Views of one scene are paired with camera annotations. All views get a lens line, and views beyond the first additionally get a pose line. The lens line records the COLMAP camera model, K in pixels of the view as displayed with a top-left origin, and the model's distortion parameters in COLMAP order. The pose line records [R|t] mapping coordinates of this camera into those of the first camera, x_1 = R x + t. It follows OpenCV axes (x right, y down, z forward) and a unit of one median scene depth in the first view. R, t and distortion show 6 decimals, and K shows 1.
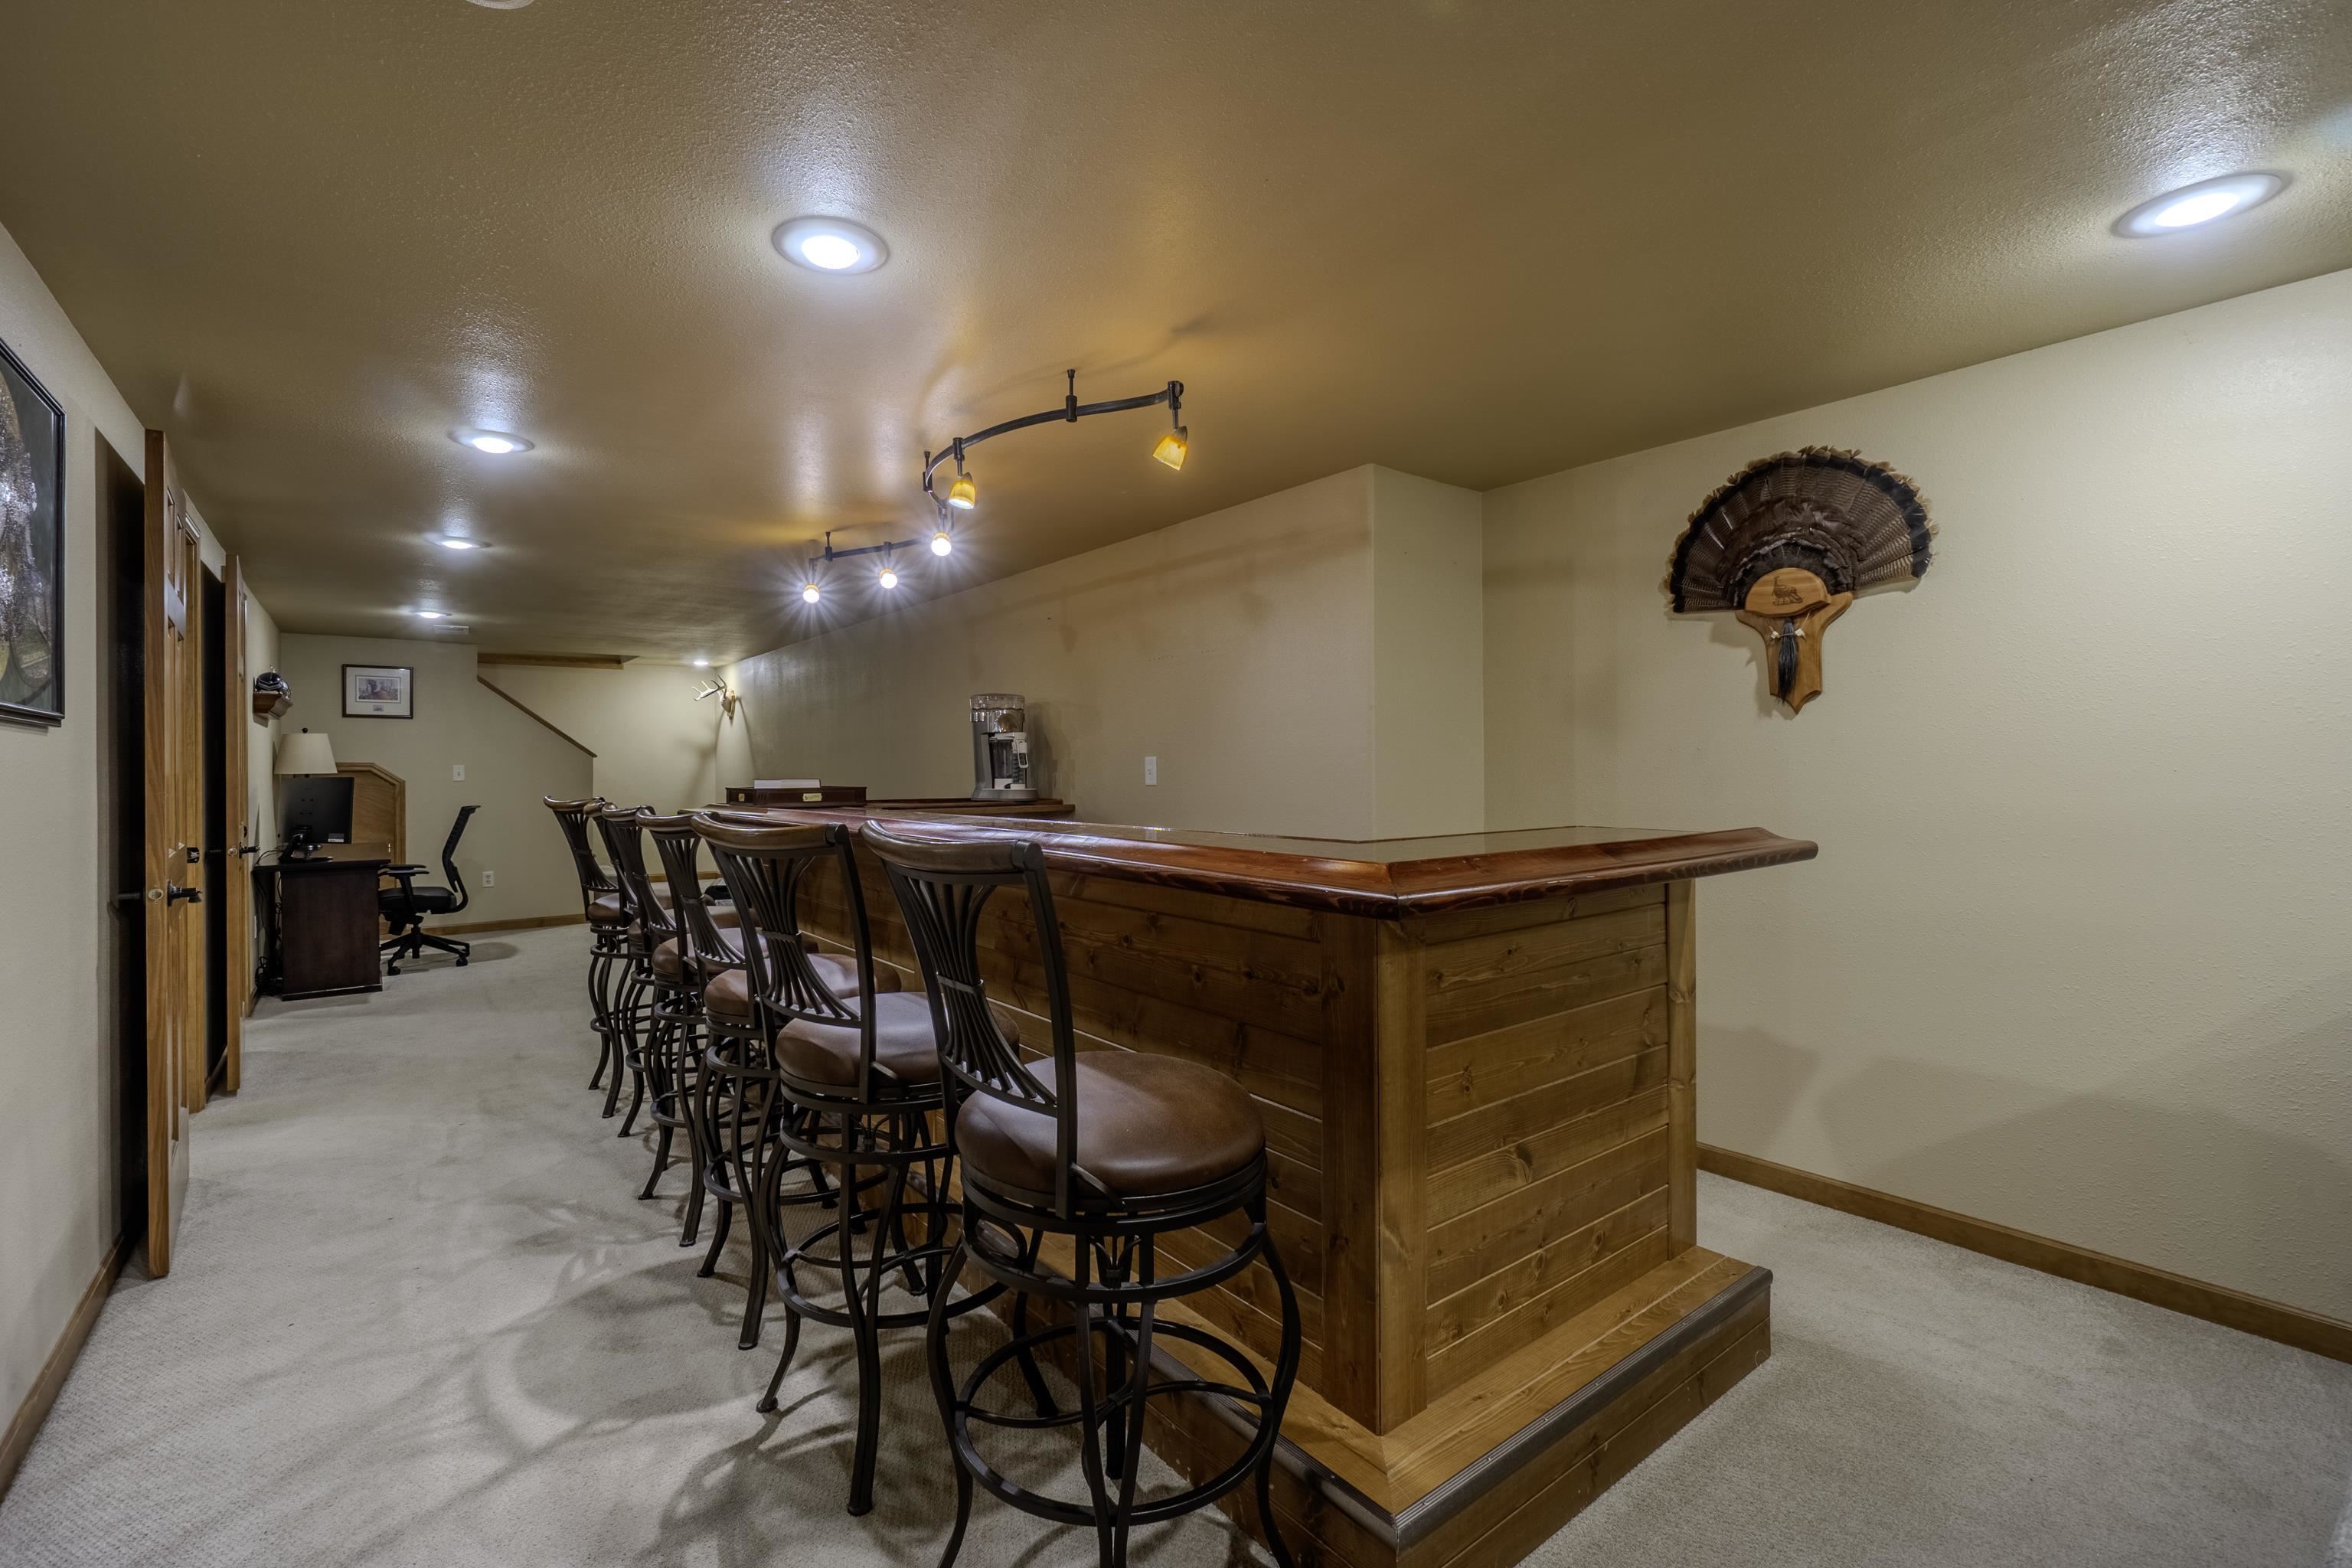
lens RADIAL K [[1015.4, 0, 1162.5], [0, 1015.4, 772.7], [0, 0, 1]] dist [-0.013006, 0.005037]
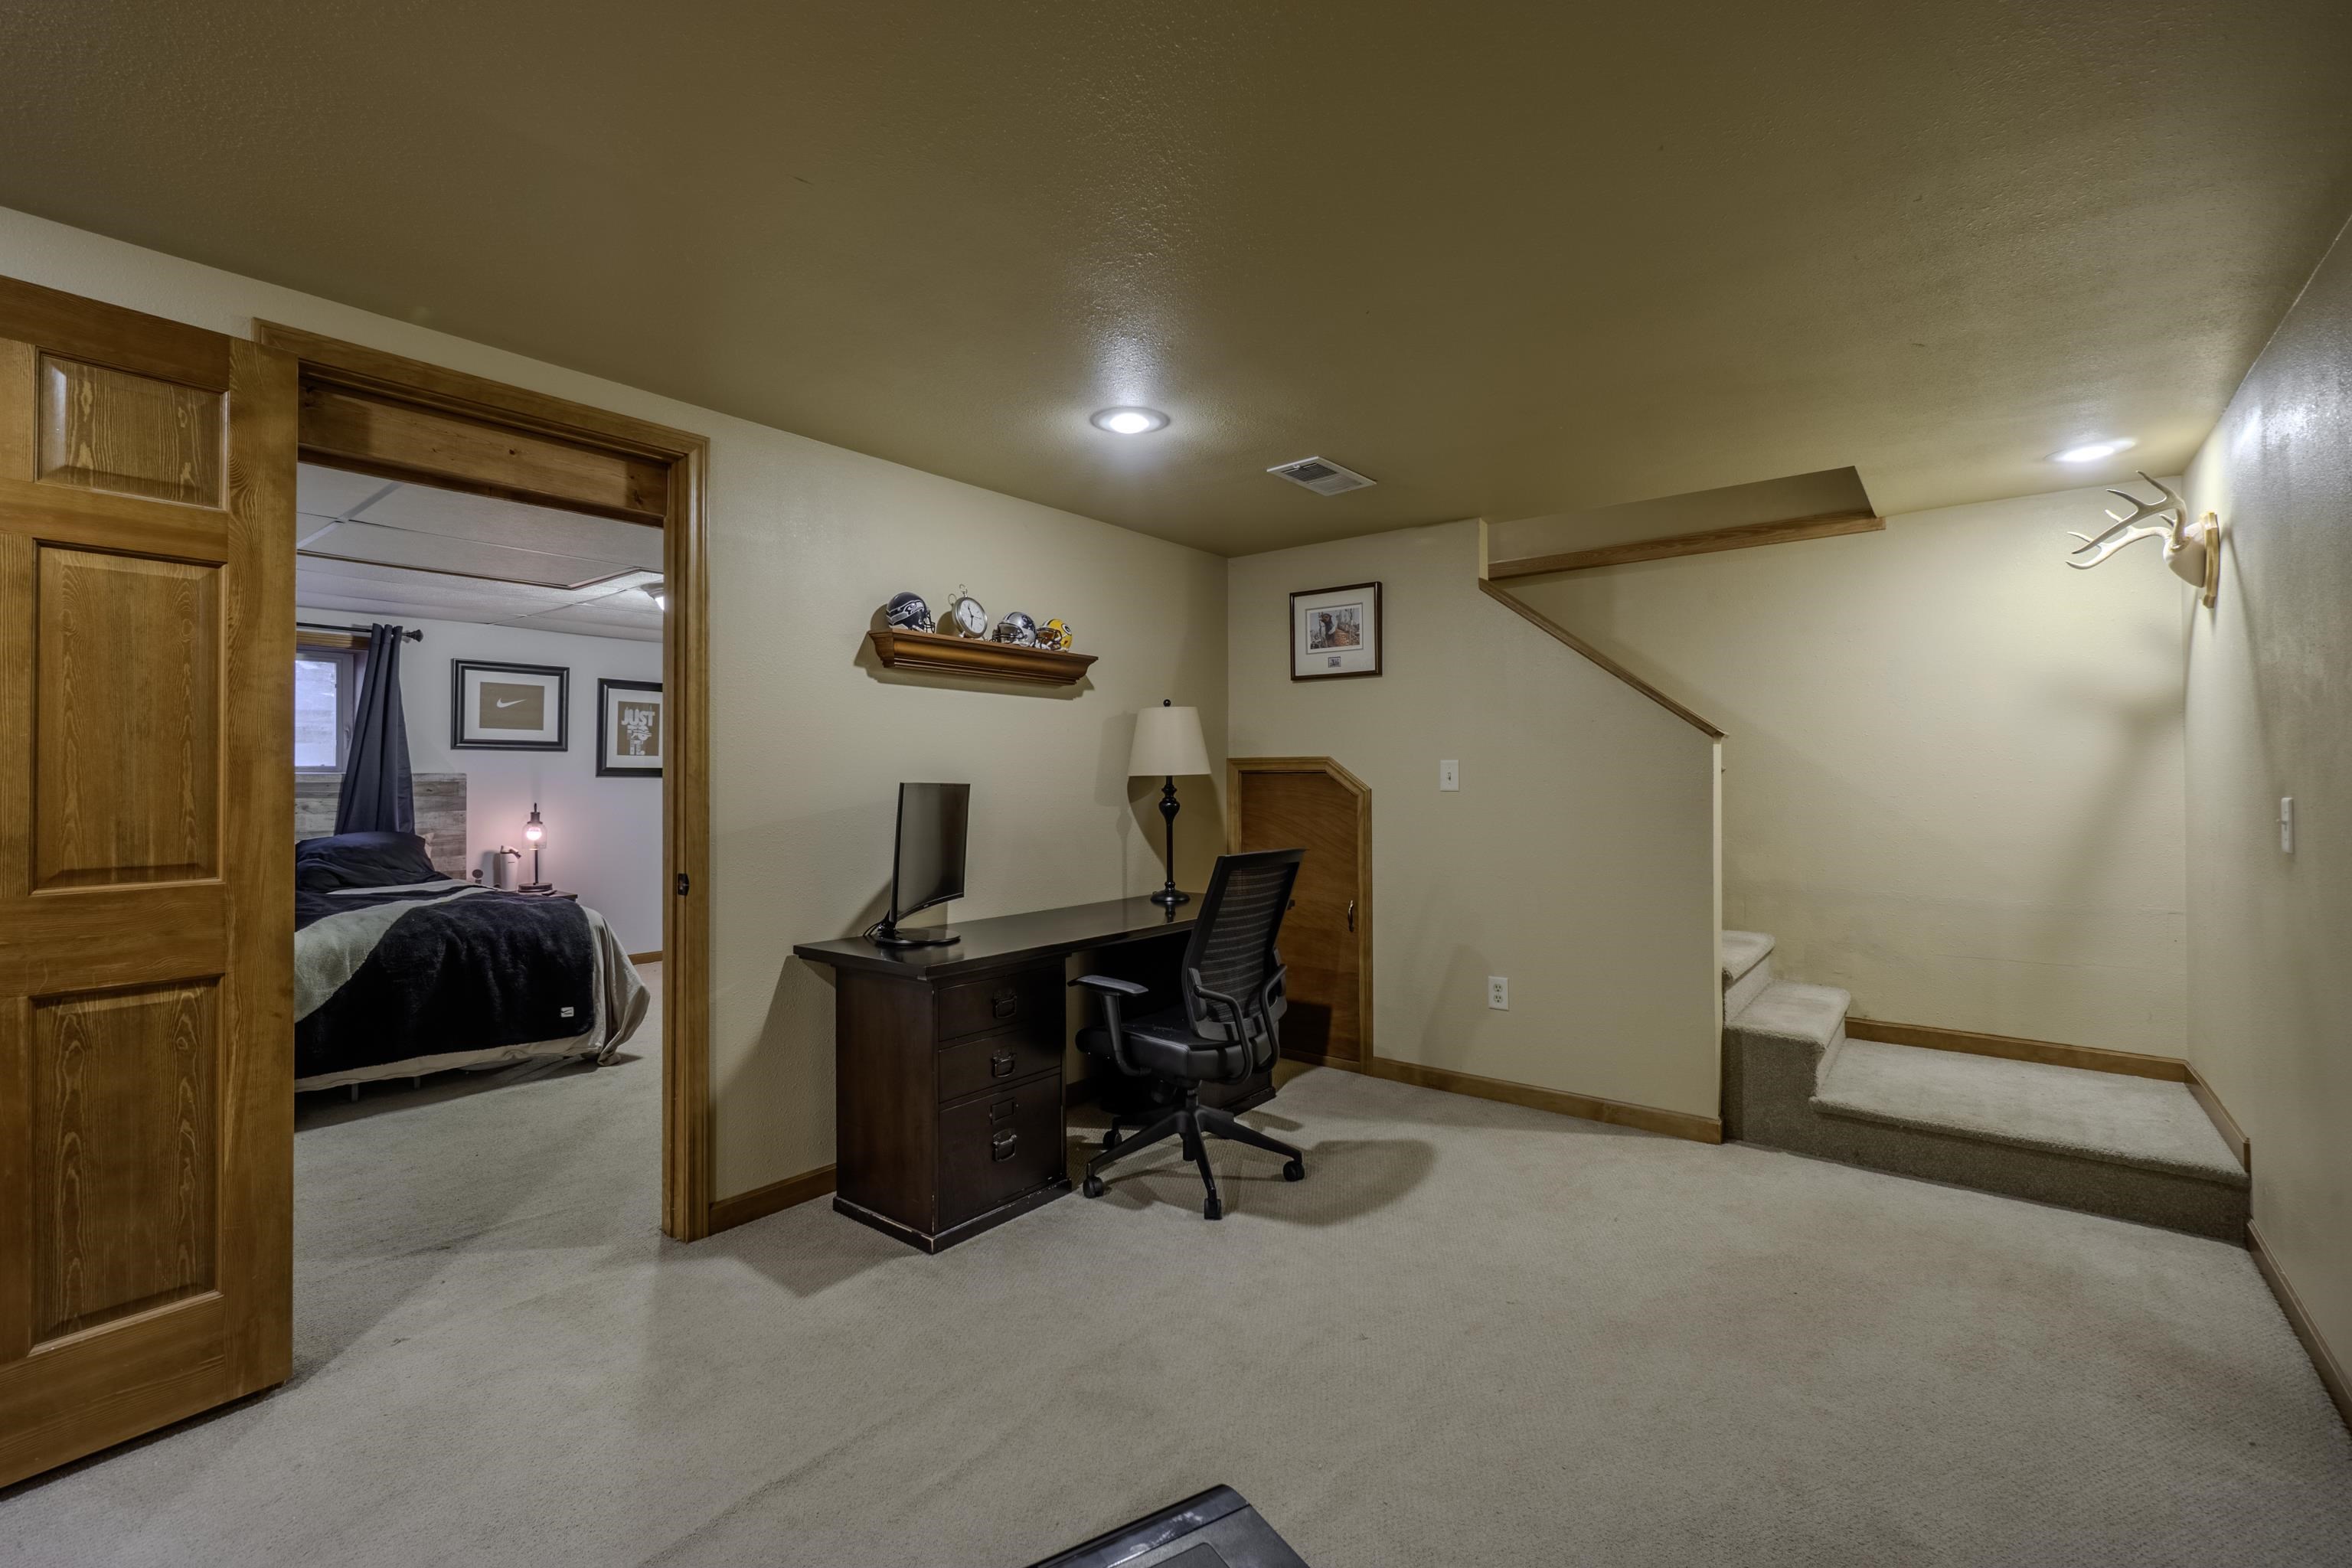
lens RADIAL K [[1015.4, 0, 1119.2], [0, 1015.4, 769.3], [0, 0, 1]] dist [-0.013006, 0.005037]
pose [[0.205121, -0.003999, -0.978728, -0.242043], [-0.004537, 0.999977, -0.005037, 0.000346], [0.978726, 0.005474, 0.205099, 0.765436]]
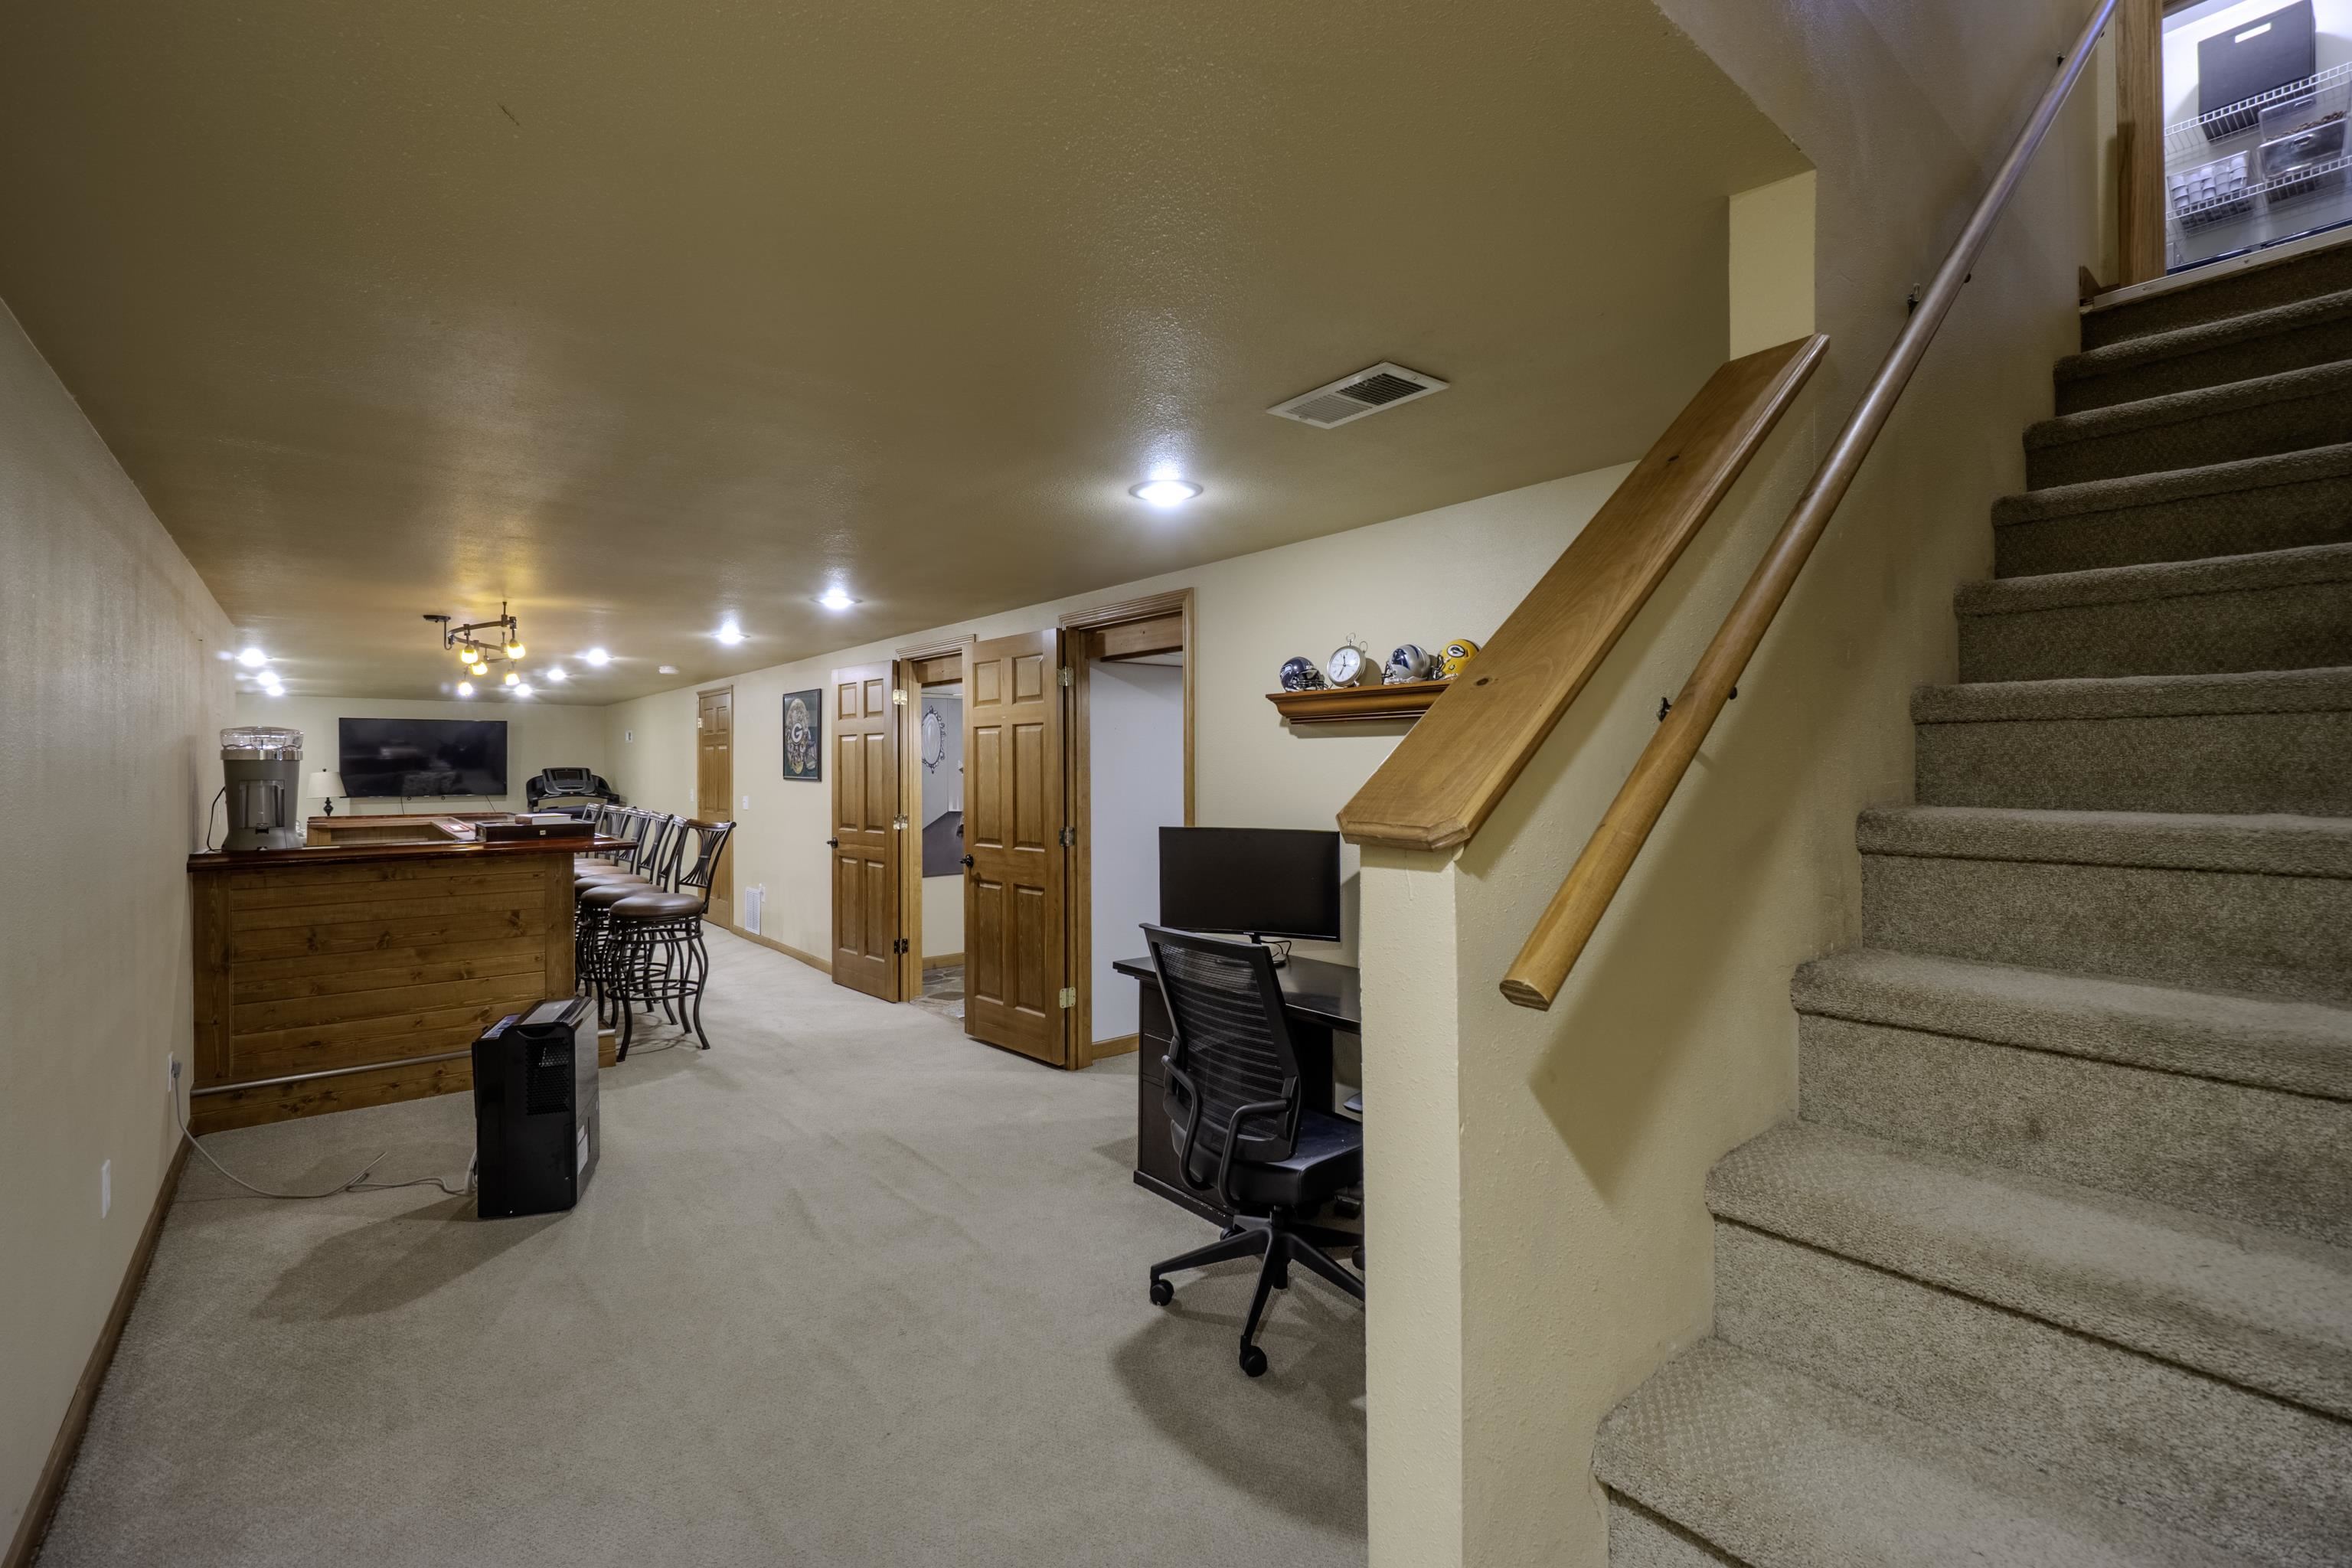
lens RADIAL K [[1015.4, 0, 1169.3], [0, 1015.4, 781.9], [0, 0, 1]] dist [-0.013006, 0.005037]
pose [[-0.999440, 0.004051, -0.033212, -0.635770], [0.003504, 0.999857, 0.016519, -0.027466], [0.033274, 0.016393, -0.999312, 1.286014]]
